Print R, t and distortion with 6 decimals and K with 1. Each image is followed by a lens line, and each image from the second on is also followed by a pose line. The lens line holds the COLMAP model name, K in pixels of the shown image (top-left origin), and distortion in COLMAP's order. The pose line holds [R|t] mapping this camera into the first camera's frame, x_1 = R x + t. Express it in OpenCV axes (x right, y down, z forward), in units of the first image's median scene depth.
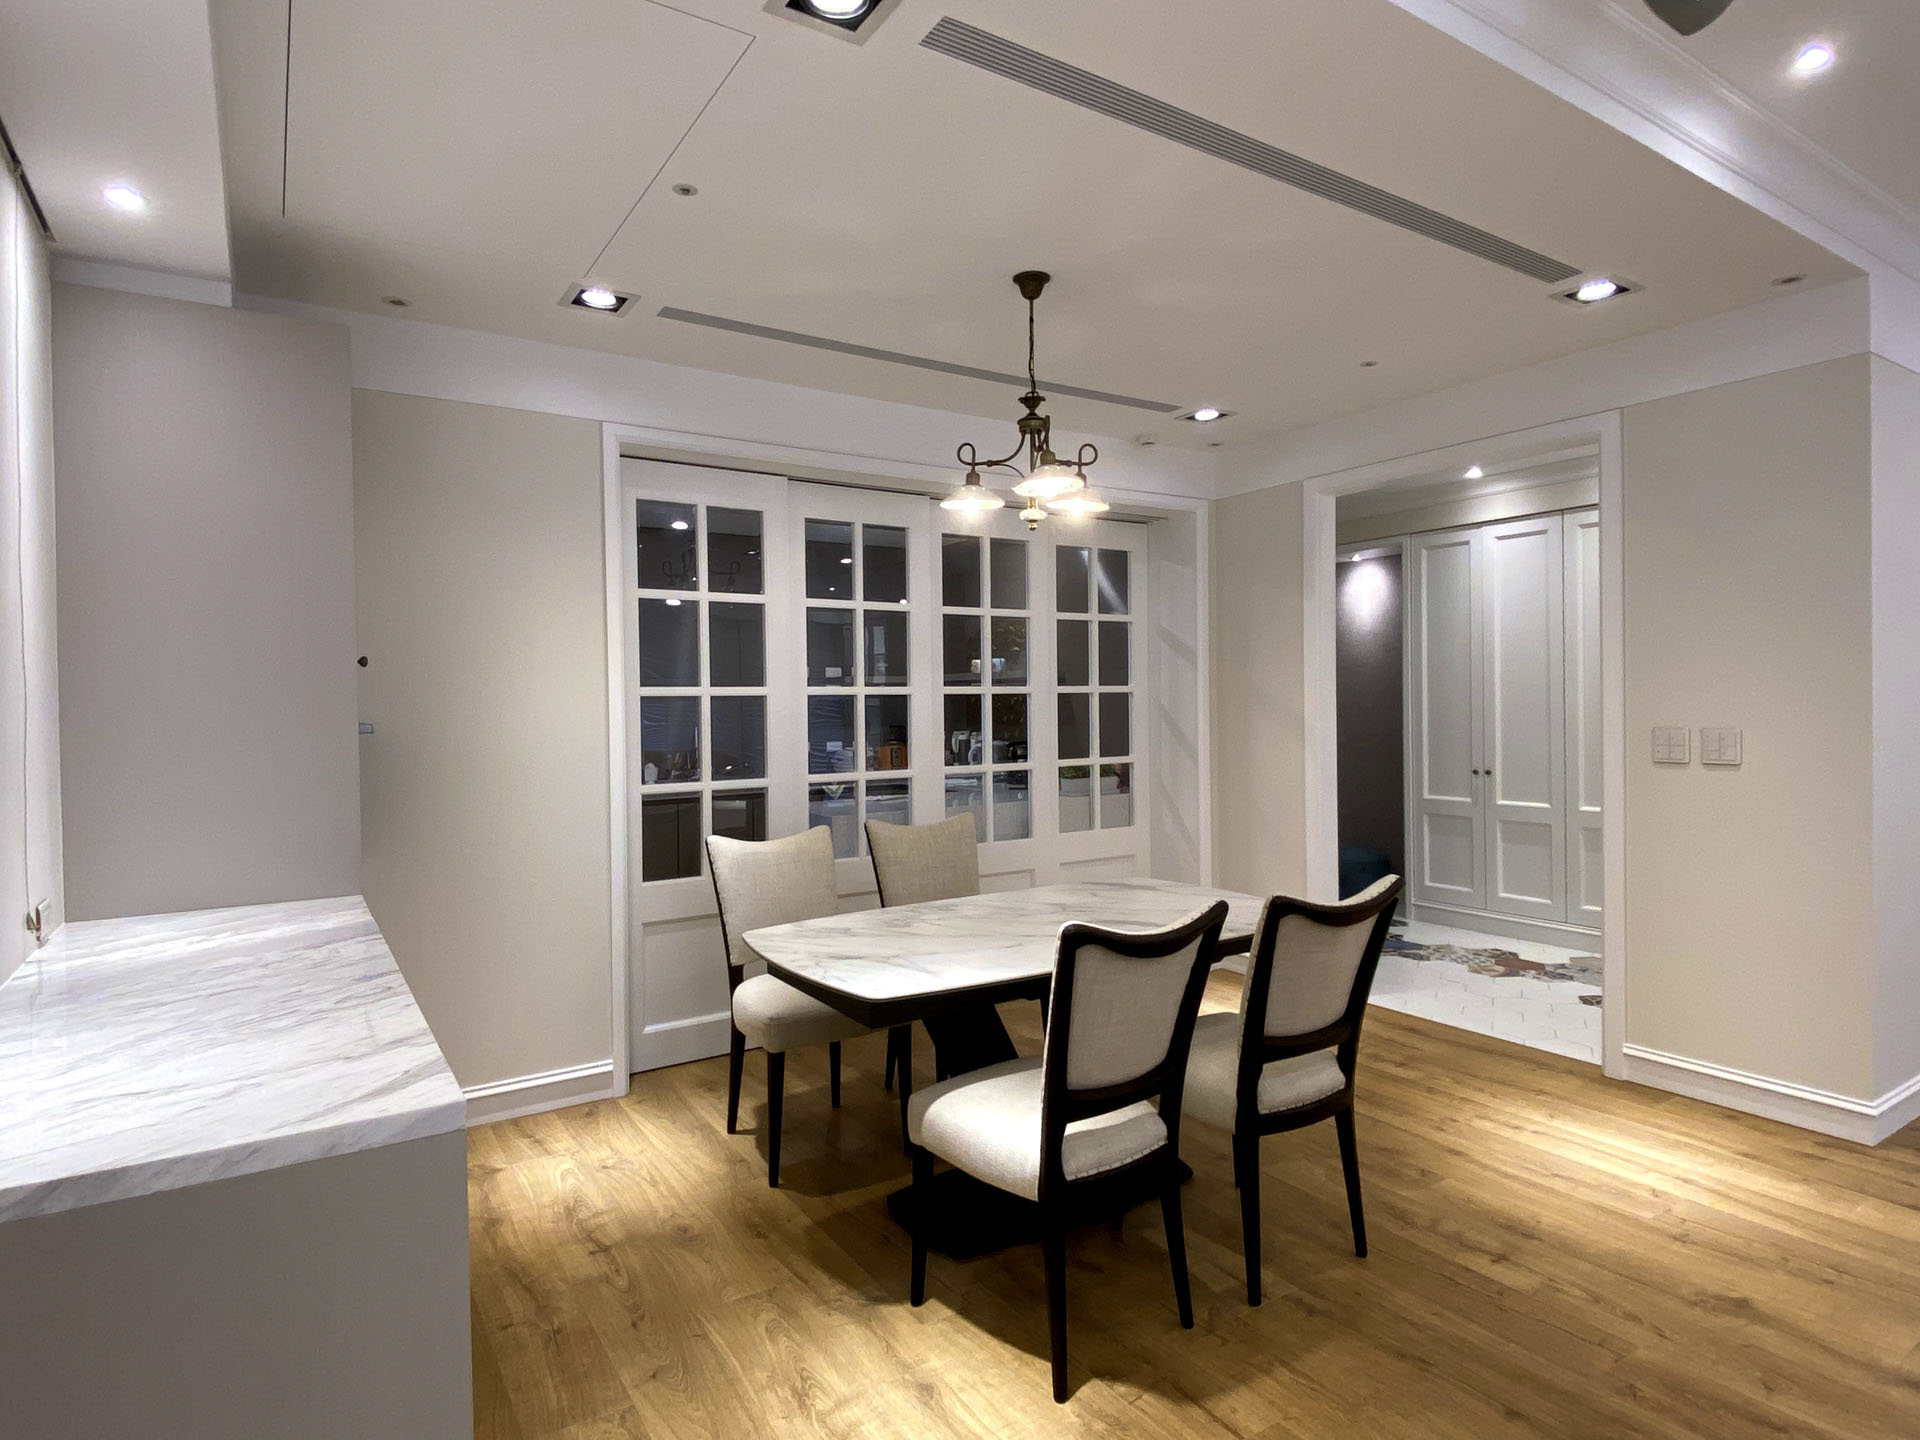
lens RADIAL K [[1036.3, 0, 956.0], [0, 1036.3, 713.5], [0, 0, 1]] dist [0.024005, -0.001305]
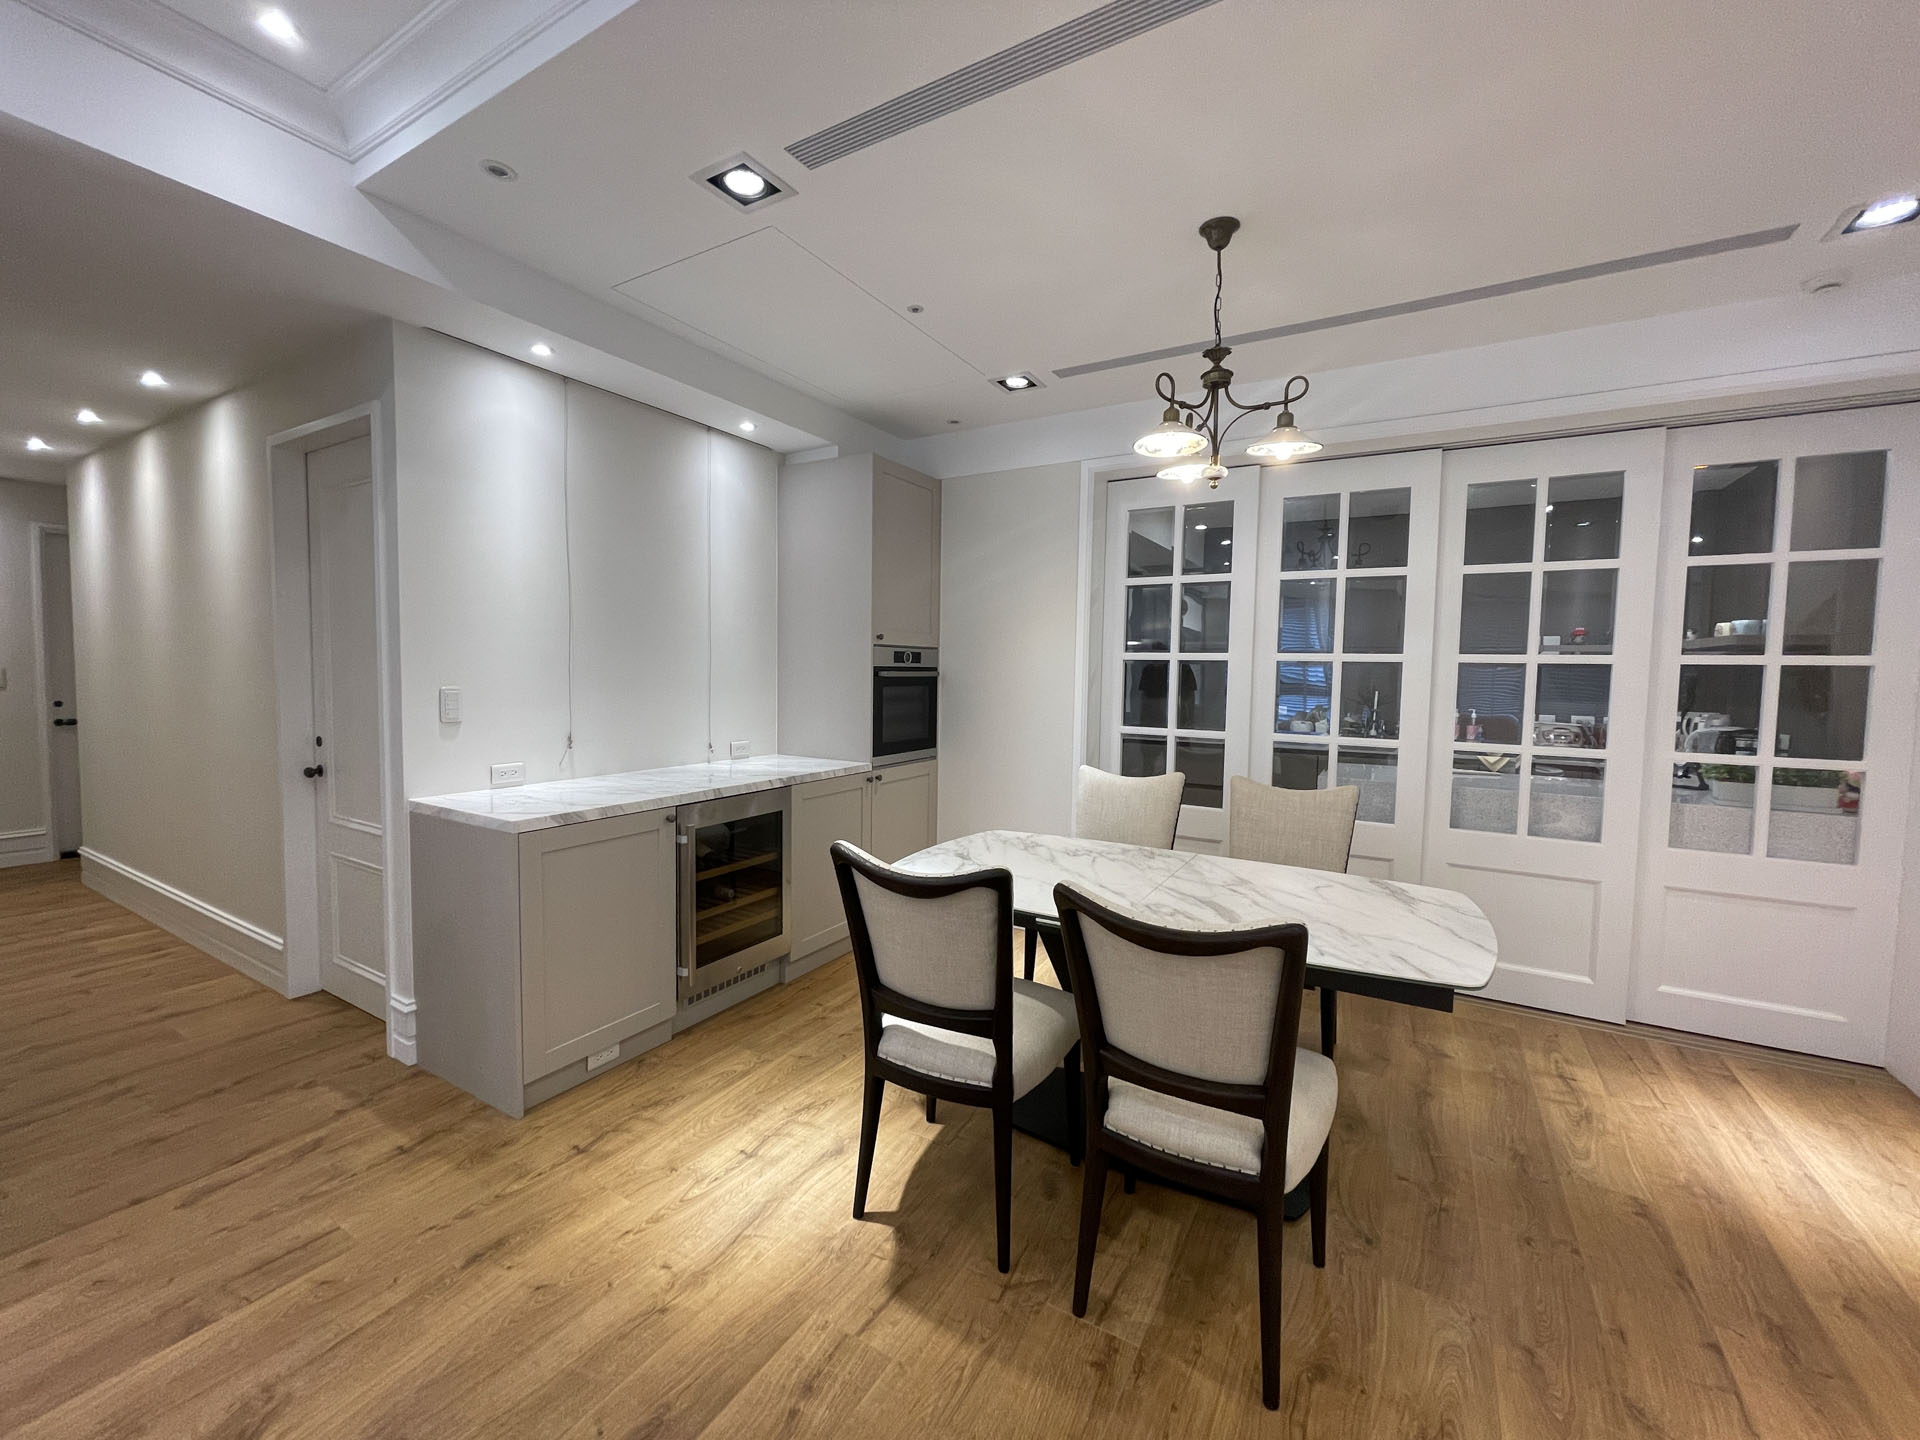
lens RADIAL K [[776.5, 0, 956.7], [0, 776.5, 716.4], [0, 0, 1]] dist [0.000037, 0.000030]
pose [[0.443760, 0.074692, -0.893028, 0.360540], [-0.029566, 0.997198, 0.068713, -0.004767], [0.895658, -0.004089, 0.444725, 0.265360]]
